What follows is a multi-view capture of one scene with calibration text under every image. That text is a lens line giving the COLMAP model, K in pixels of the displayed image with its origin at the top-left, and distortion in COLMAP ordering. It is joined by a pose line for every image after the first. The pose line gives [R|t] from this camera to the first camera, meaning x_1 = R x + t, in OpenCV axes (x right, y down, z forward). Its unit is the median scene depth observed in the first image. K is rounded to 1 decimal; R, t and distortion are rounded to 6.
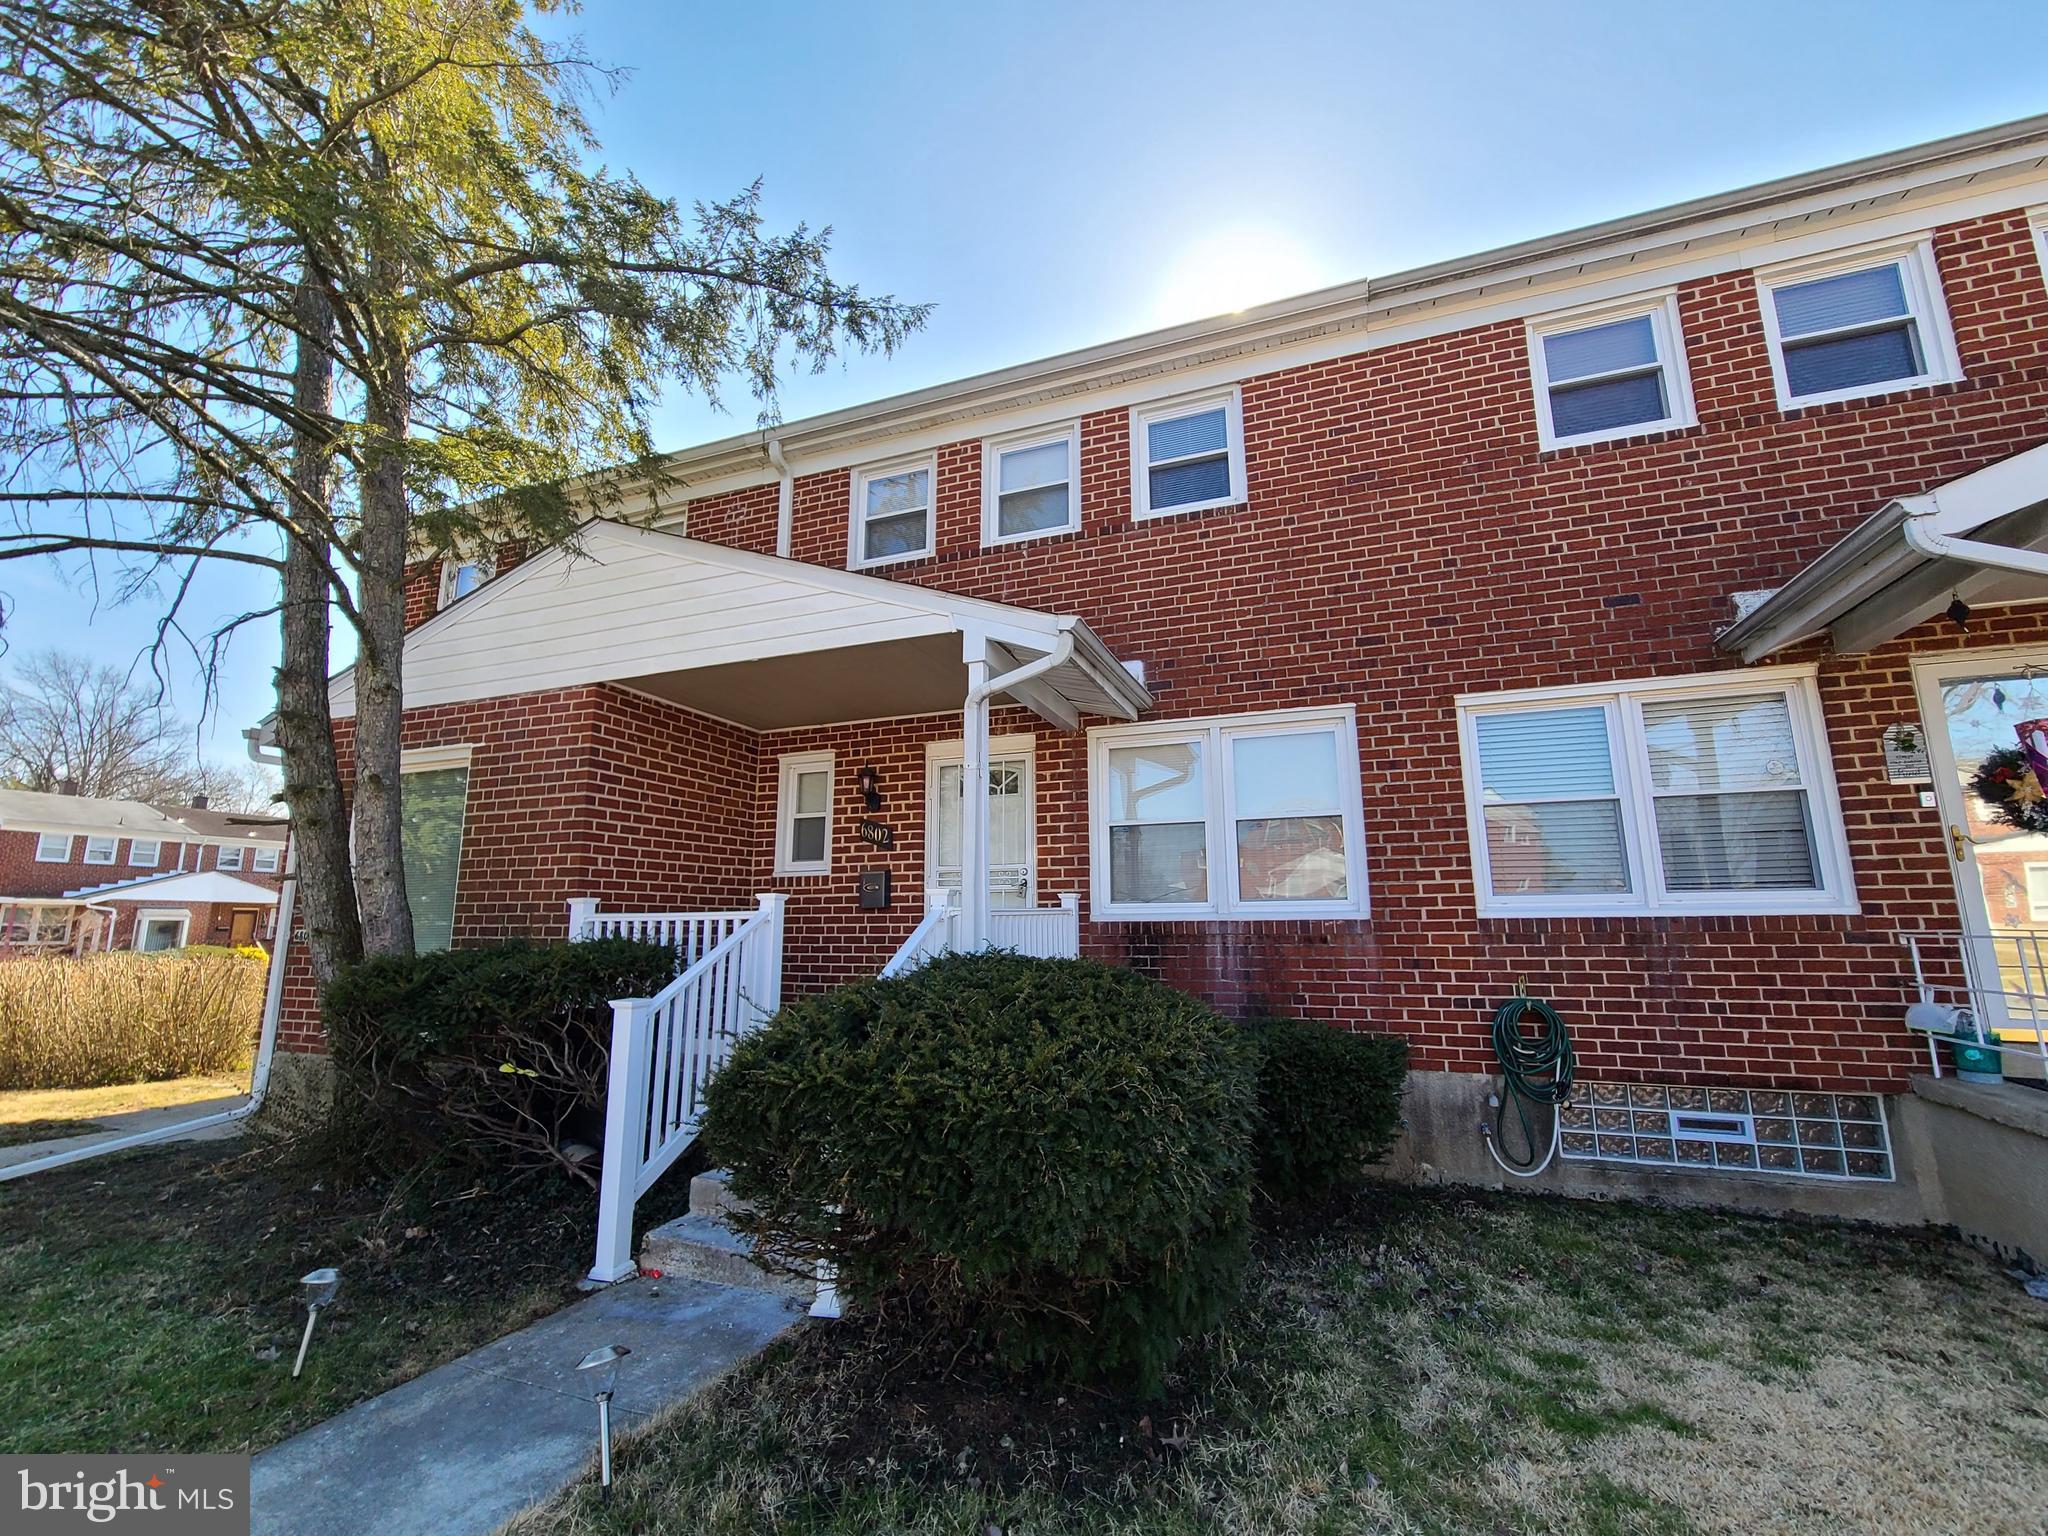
lens RADIAL K [[841.4, 0, 1026.3], [0, 841.4, 771.1], [0, 0, 1]] dist [-0.003927, 0.002623]
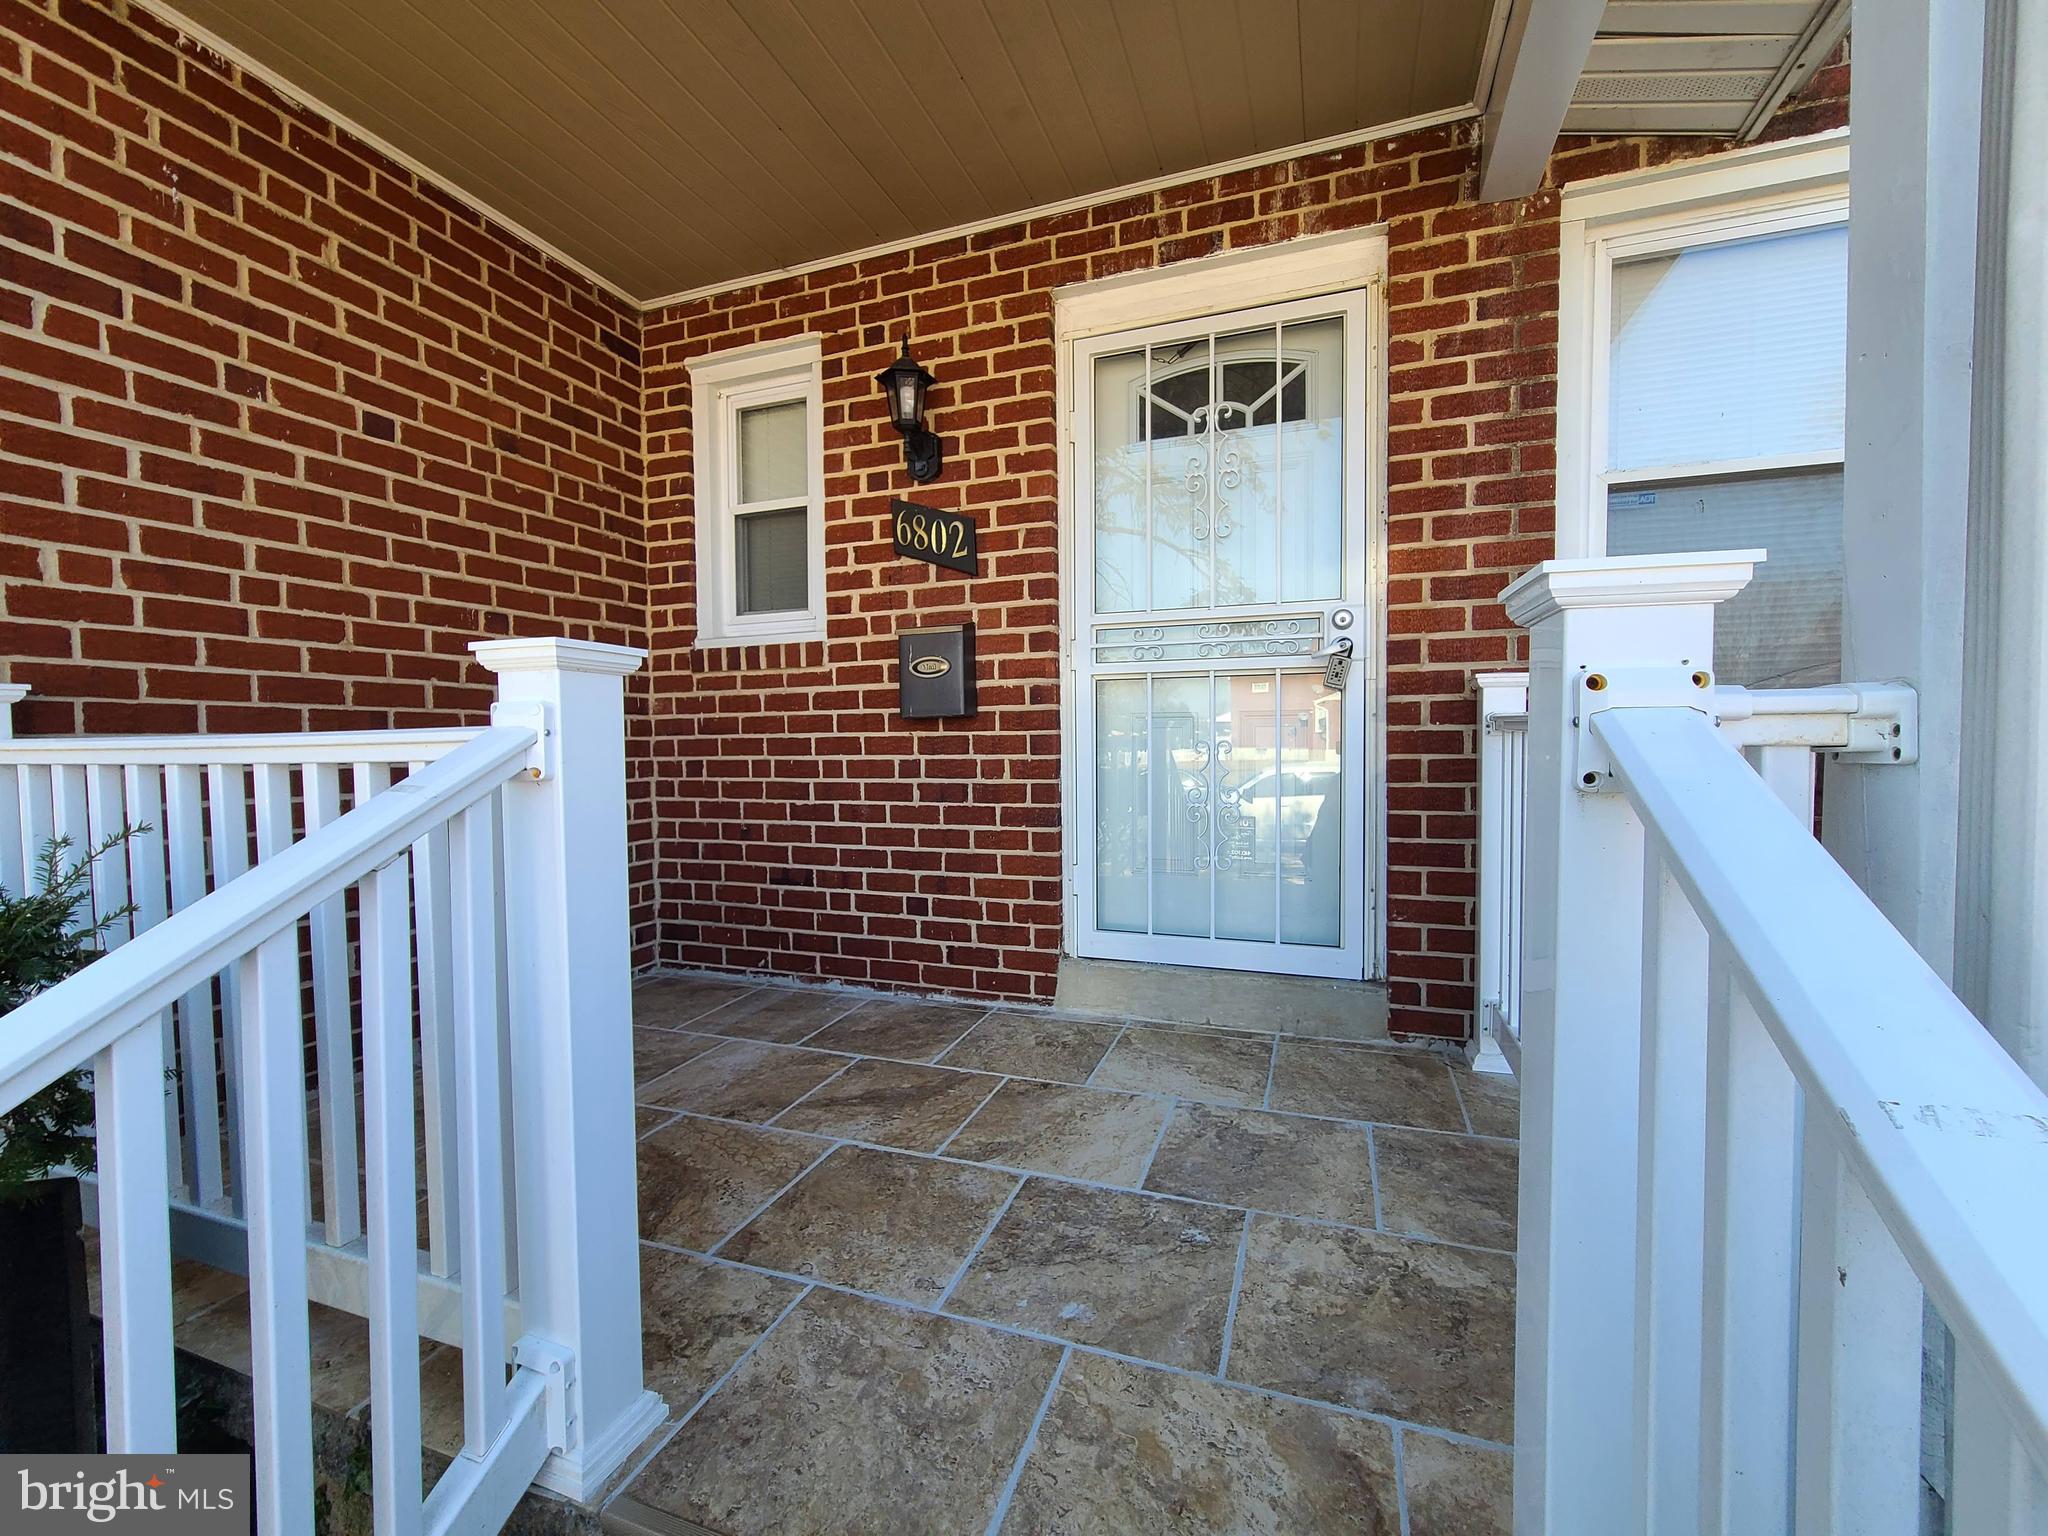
lens RADIAL K [[841.4, 0, 1019.4], [0, 841.4, 767.9], [0, 0, 1]] dist [-0.003927, 0.002623]
pose [[0.999984, -0.004507, 0.003516, -0.139011], [0.003648, 0.976727, 0.214455, 0.096744], [-0.004401, -0.214439, 0.976728, 0.579949]]
